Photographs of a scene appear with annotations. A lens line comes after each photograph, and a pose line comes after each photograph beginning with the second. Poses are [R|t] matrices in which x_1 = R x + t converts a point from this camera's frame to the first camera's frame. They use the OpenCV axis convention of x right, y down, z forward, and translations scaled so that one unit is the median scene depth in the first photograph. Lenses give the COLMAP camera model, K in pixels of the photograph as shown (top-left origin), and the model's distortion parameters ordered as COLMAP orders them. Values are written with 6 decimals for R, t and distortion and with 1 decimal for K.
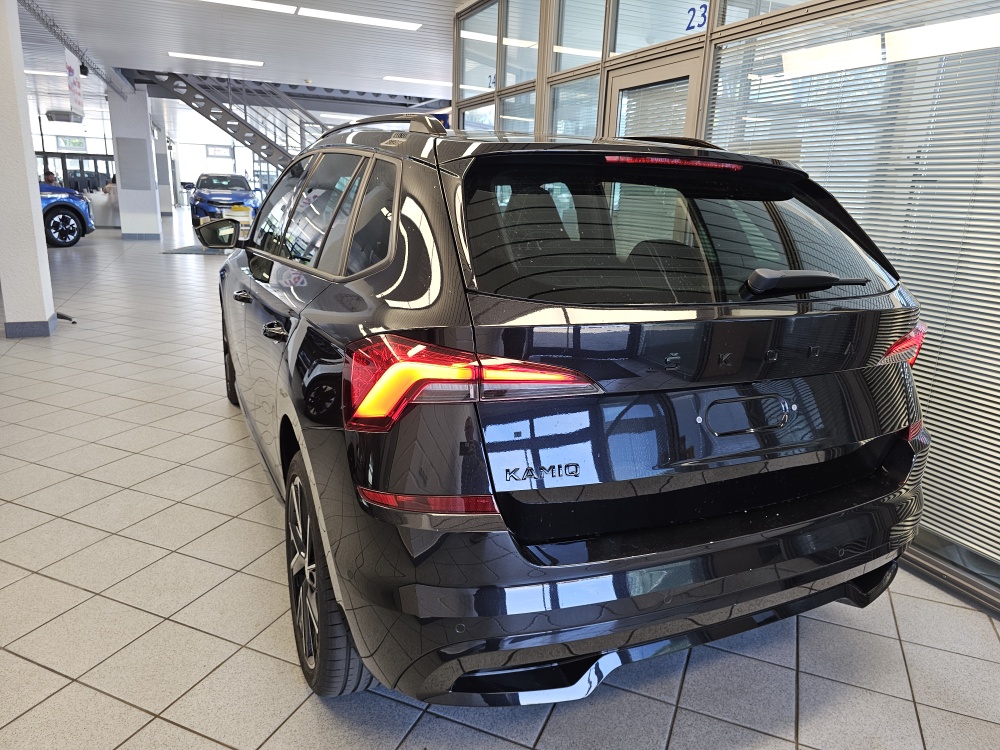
lens RADIAL K [[674.2, 0, 499.5], [0, 674.2, 380.4], [0, 0, 1]] dist [0.018645, -0.027311]
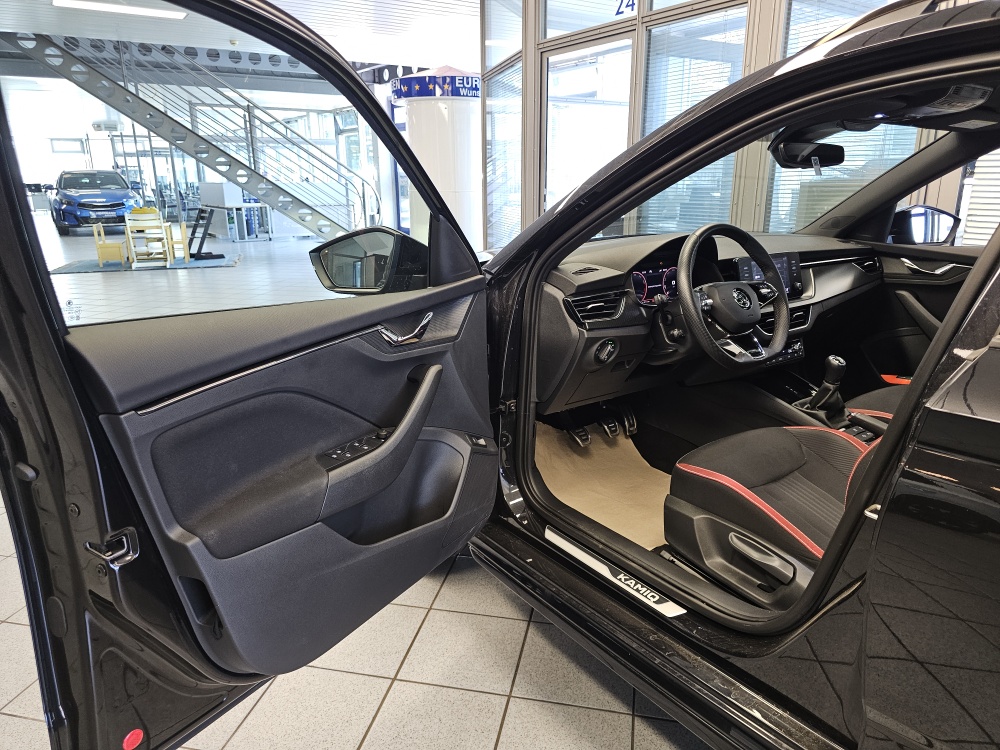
lens RADIAL K [[674.2, 0, 493.8], [0, 674.2, 382.0], [0, 0, 1]] dist [0.018645, -0.027311]
pose [[0.981560, -0.095474, 0.165603, -0.113190], [0.091831, 0.995336, 0.029536, -0.033806], [-0.167651, -0.013784, 0.985750, 0.125640]]
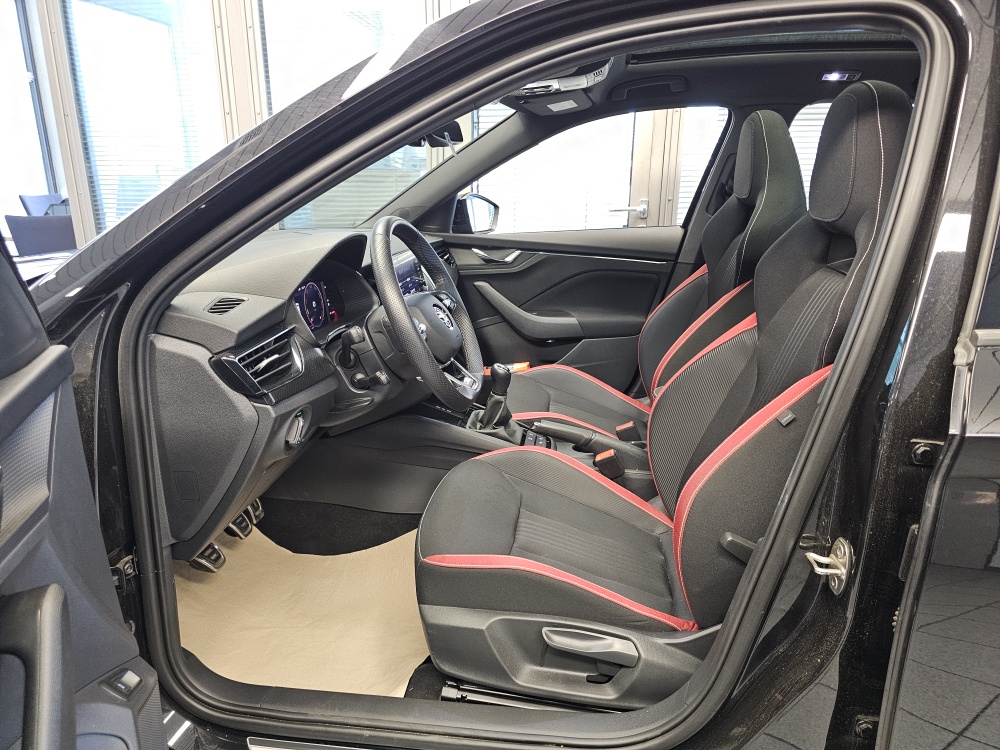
lens RADIAL K [[674.2, 0, 503.9], [0, 674.2, 376.0], [0, 0, 1]] dist [0.018645, -0.027311]
pose [[0.522434, -0.275114, 0.807078, -0.119744], [0.243872, 0.955191, 0.167739, -0.047356], [-0.817061, 0.109191, 0.566117, 0.184535]]
